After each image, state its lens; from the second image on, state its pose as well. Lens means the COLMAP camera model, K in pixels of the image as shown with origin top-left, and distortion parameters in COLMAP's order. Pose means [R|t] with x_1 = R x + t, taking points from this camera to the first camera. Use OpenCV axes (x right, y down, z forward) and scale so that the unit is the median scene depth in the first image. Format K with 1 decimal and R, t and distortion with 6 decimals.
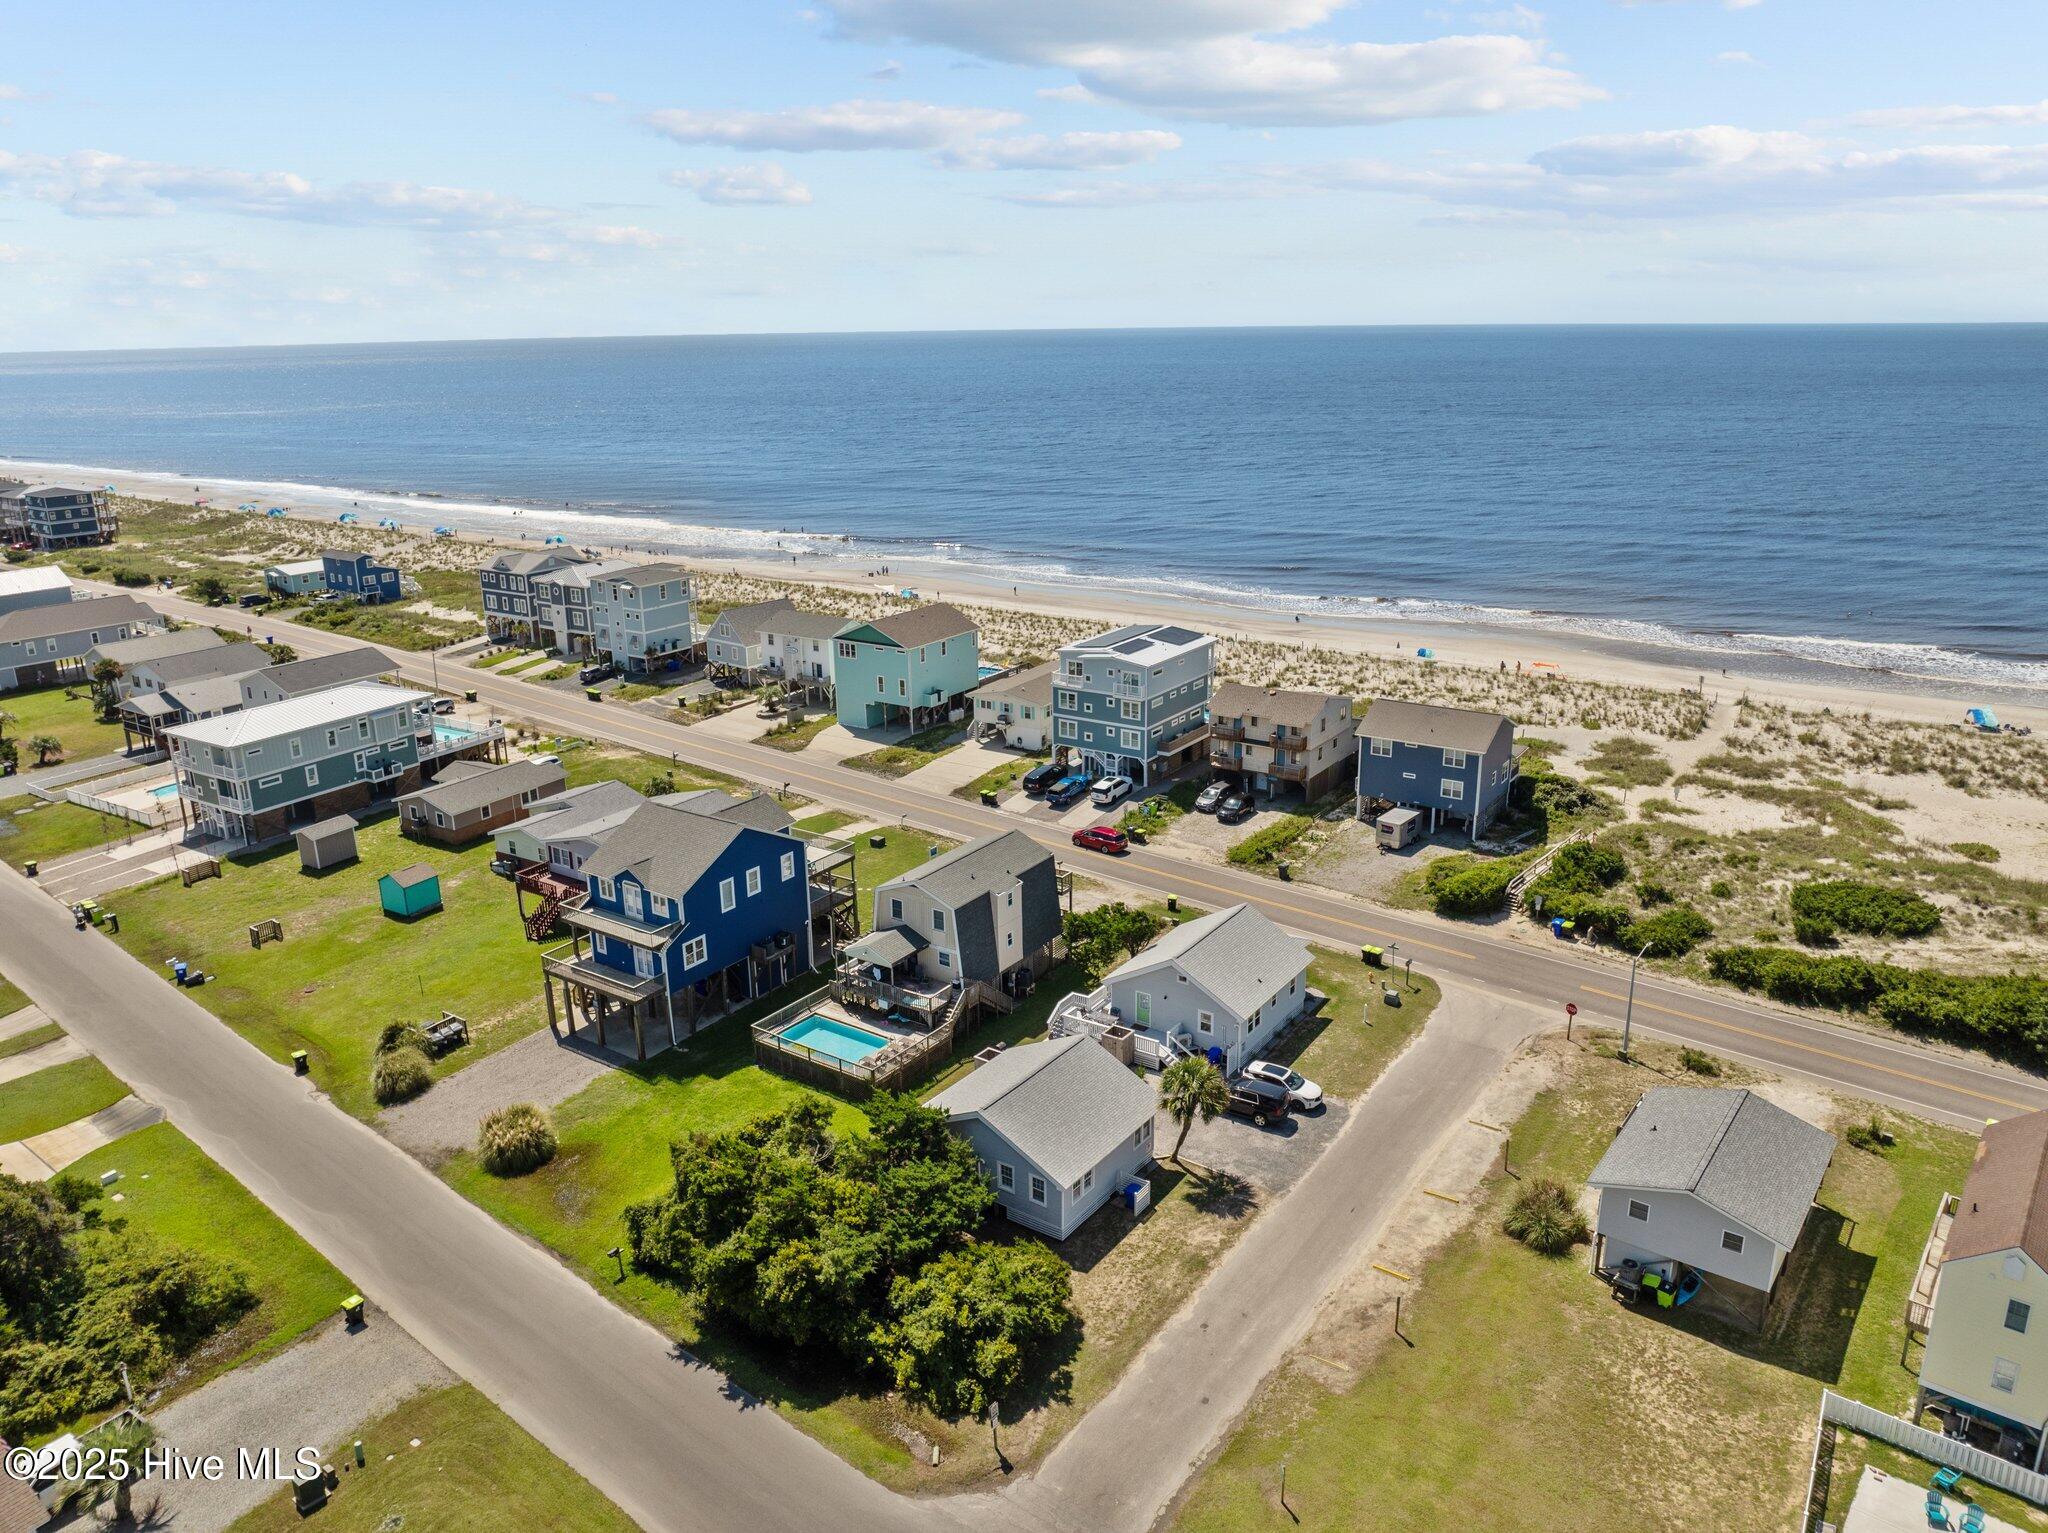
lens RADIAL K [[1422.5, 0, 1048.8], [0, 1422.5, 760.1], [0, 0, 1]] dist [-0.034372, -0.001465]
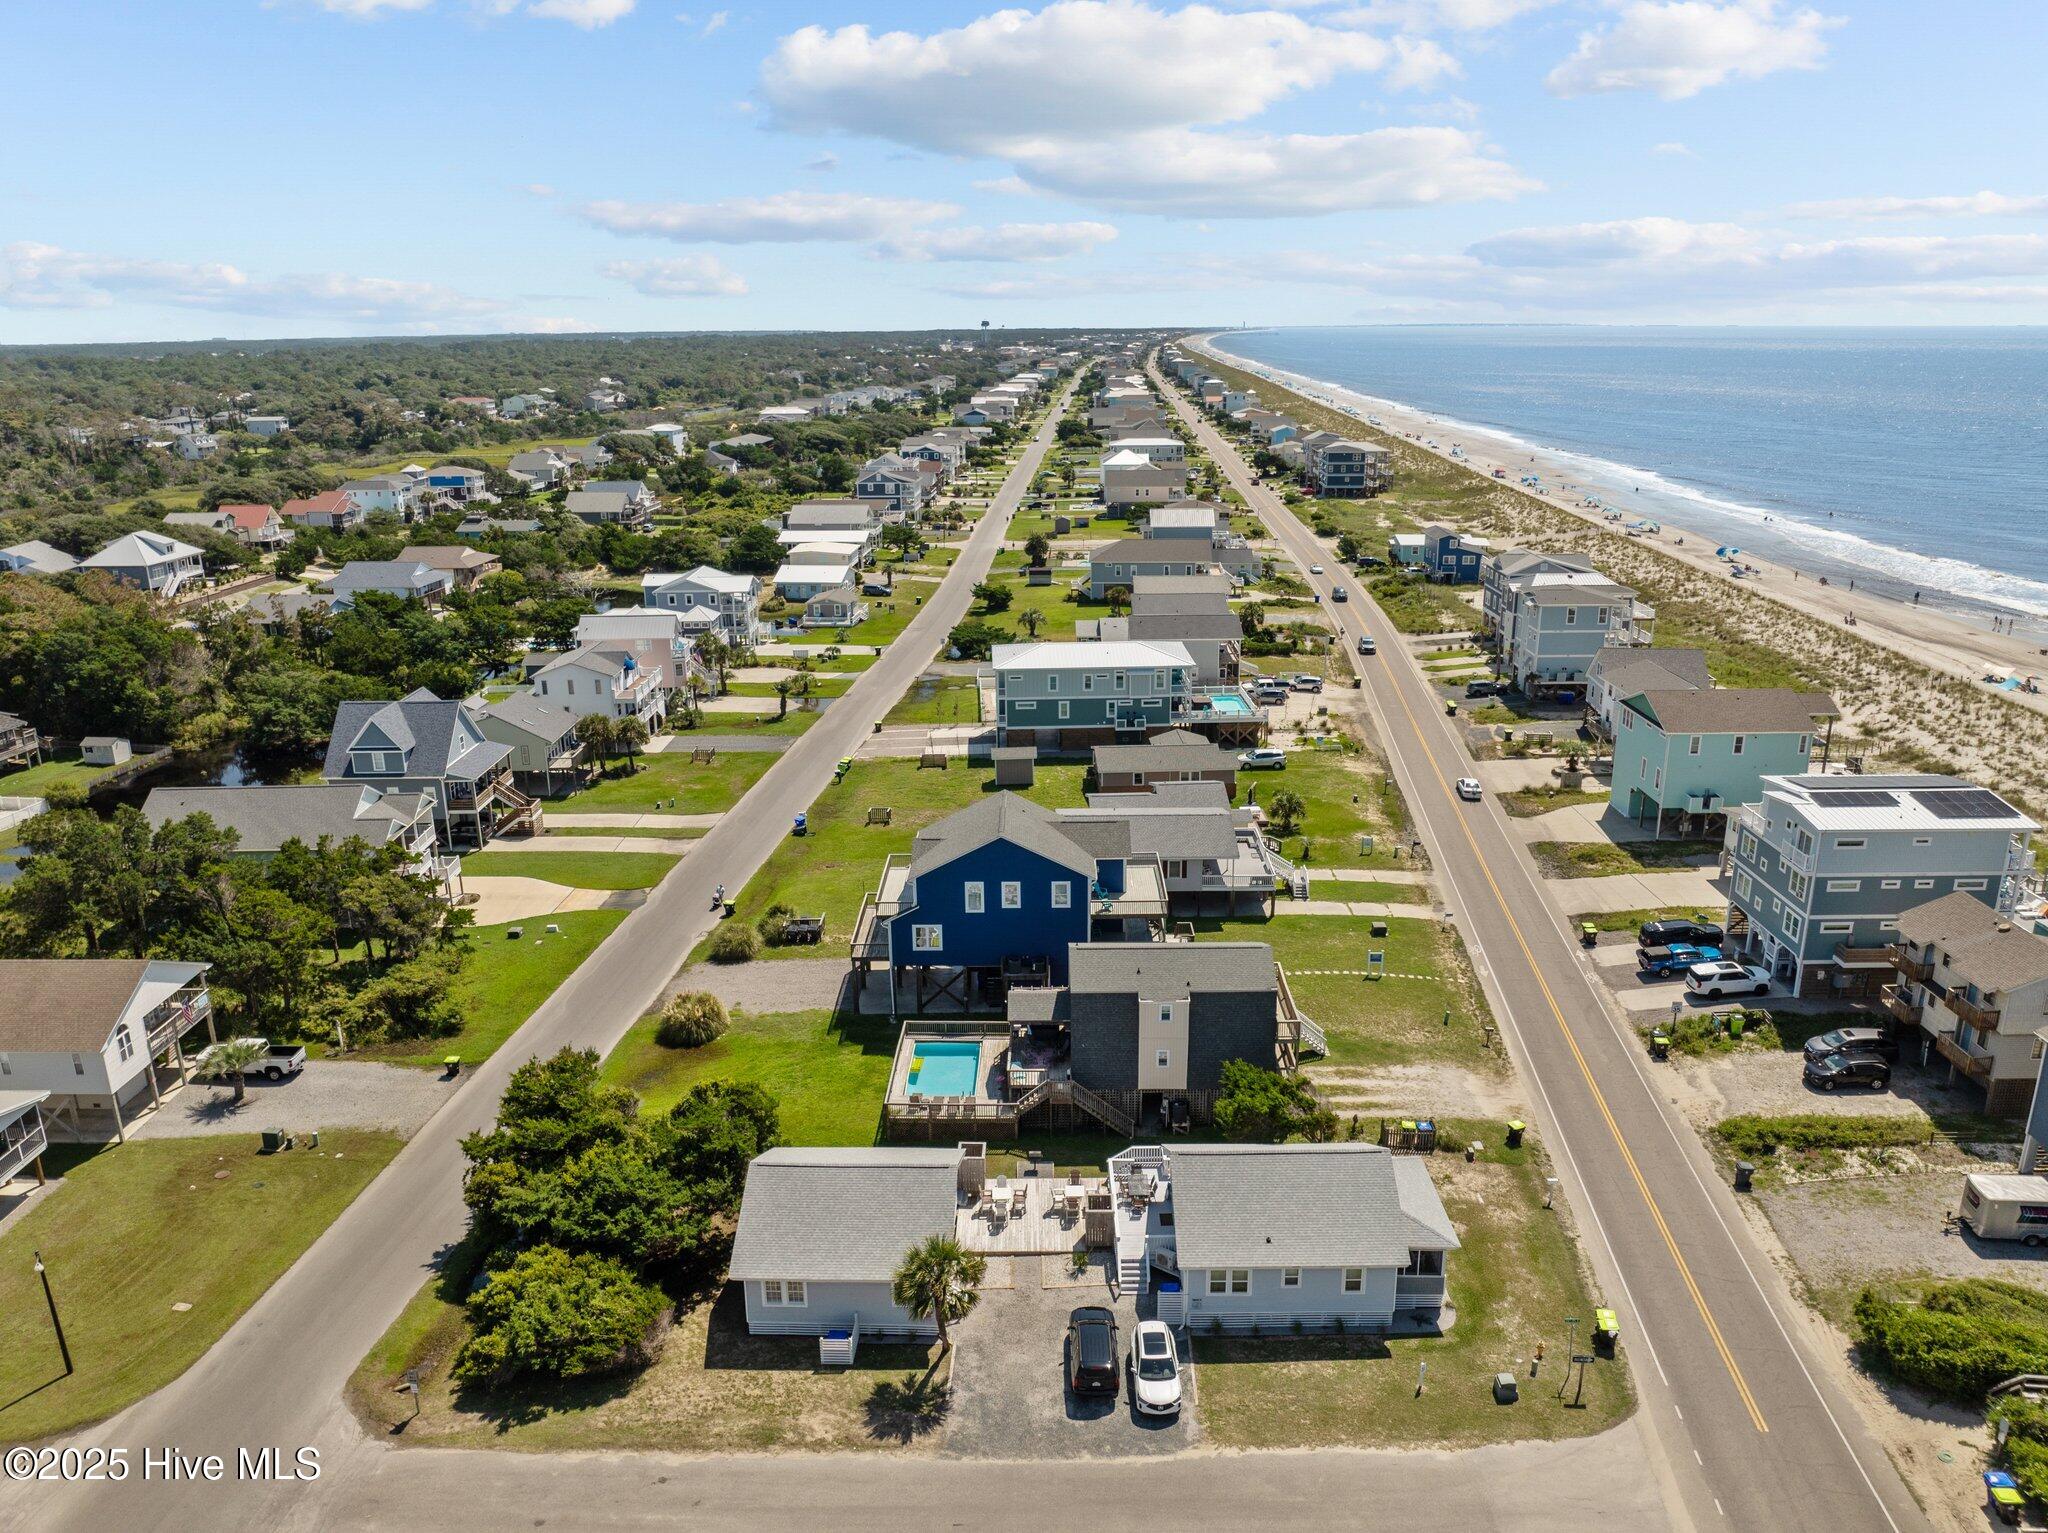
lens RADIAL K [[1445.7, 0, 1055.1], [0, 1445.7, 742.3], [0, 0, 1]] dist [-0.040037, -0.000310]
pose [[0.554039, 0.238887, -0.797480, 0.547243], [-0.241061, 0.962940, 0.120977, -0.136536], [0.796825, 0.125215, 0.591093, 0.395046]]
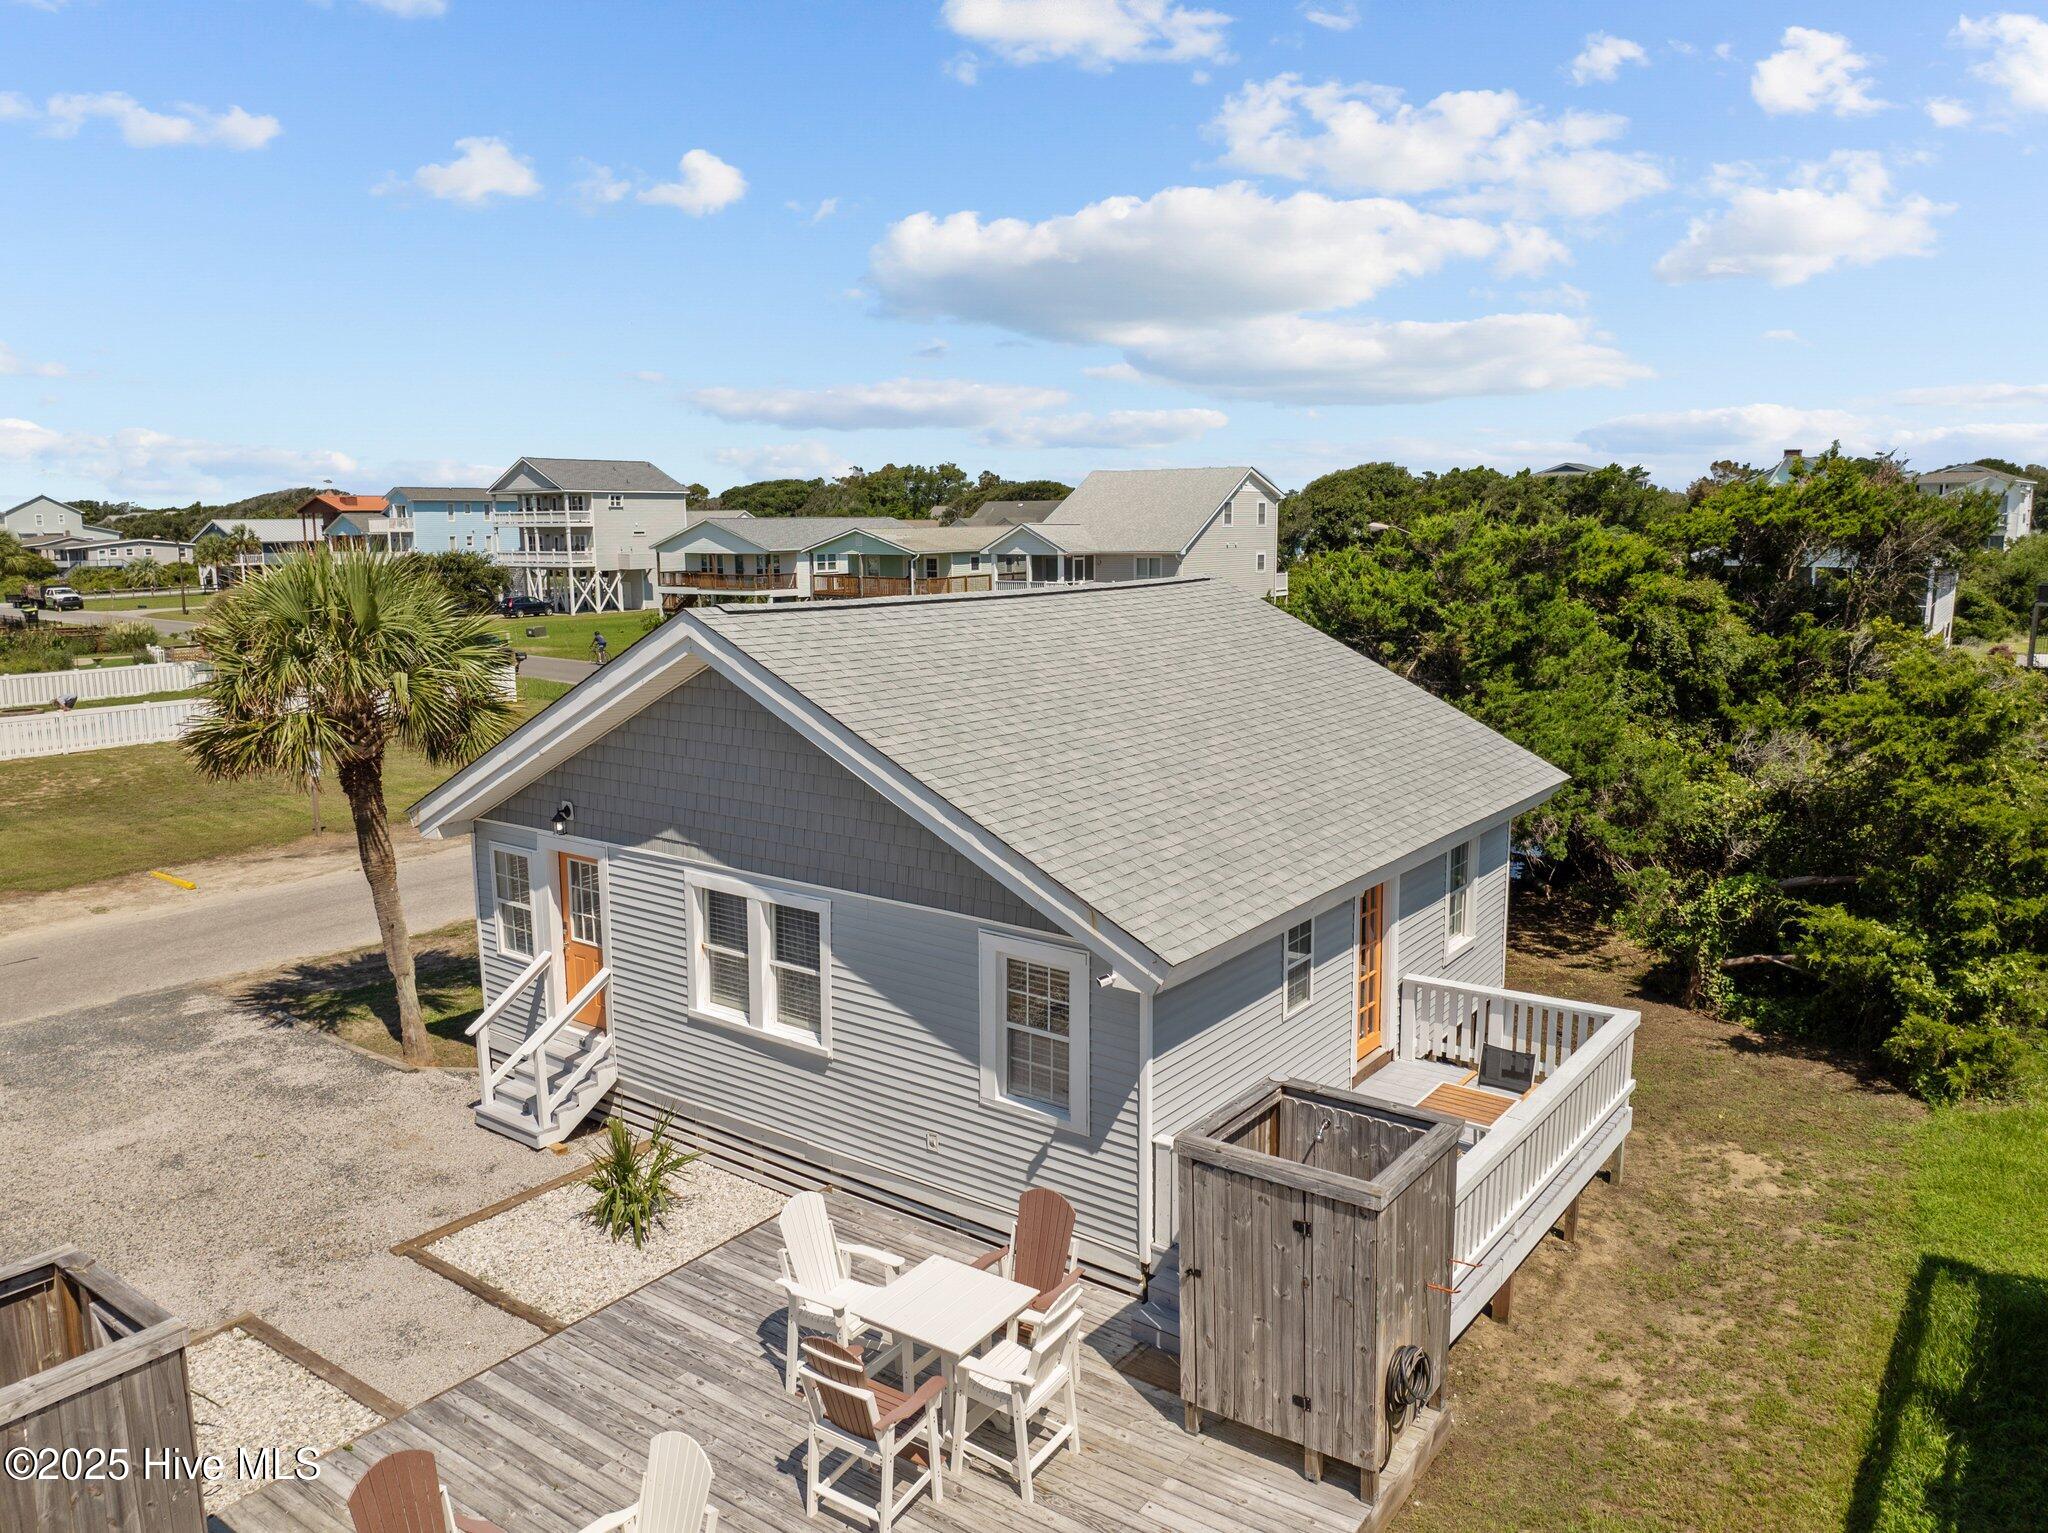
lens RADIAL K [[1430.7, 0, 1030.8], [0, 1430.7, 780.3], [0, 0, 1]] dist [-0.035733, 0.001686]
pose [[-0.999019, 0.008097, 0.043528, -0.018075], [0.026861, 0.892373, 0.450498, 0.106703], [-0.035195, 0.451226, -0.891716, 0.916941]]
